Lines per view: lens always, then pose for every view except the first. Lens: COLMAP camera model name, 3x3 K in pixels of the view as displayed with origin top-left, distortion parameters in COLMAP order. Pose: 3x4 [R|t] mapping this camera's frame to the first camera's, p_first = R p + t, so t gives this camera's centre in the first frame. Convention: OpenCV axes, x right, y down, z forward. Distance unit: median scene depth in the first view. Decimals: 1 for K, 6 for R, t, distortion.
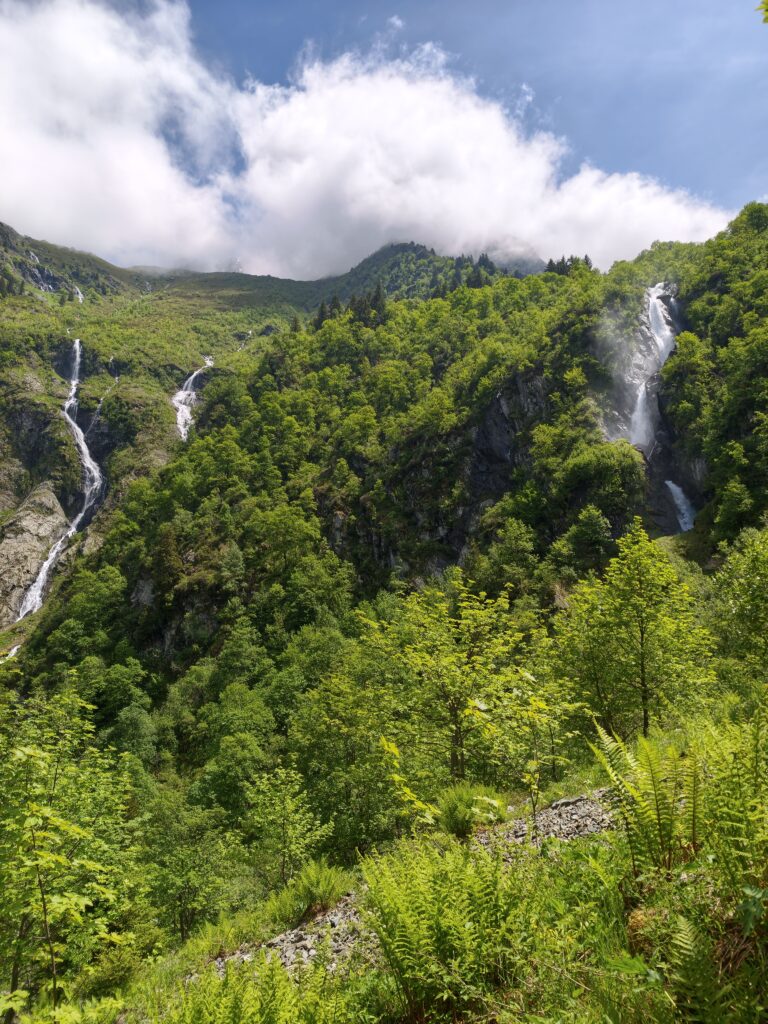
lens RADIAL K [[686.4, 0, 374.3], [0, 686.4, 506.2], [0, 0, 1]] dist [0.049448, -0.063539]
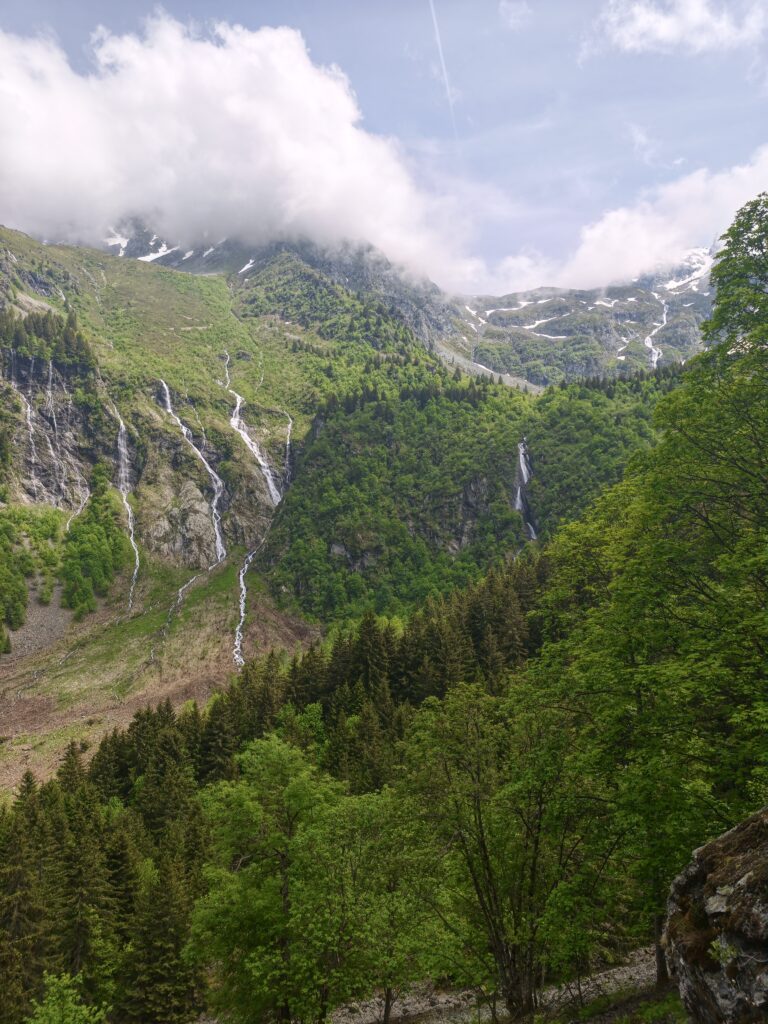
lens RADIAL K [[669.2, 0, 366.0], [0, 669.2, 509.6], [0, 0, 1]] dist [0.056334, -0.128044]
pose [[0.962933, 0.010960, 0.269518, -0.497014], [-0.040638, 0.993664, 0.104783, -0.161574], [-0.266662, -0.111852, 0.957278, -0.791290]]
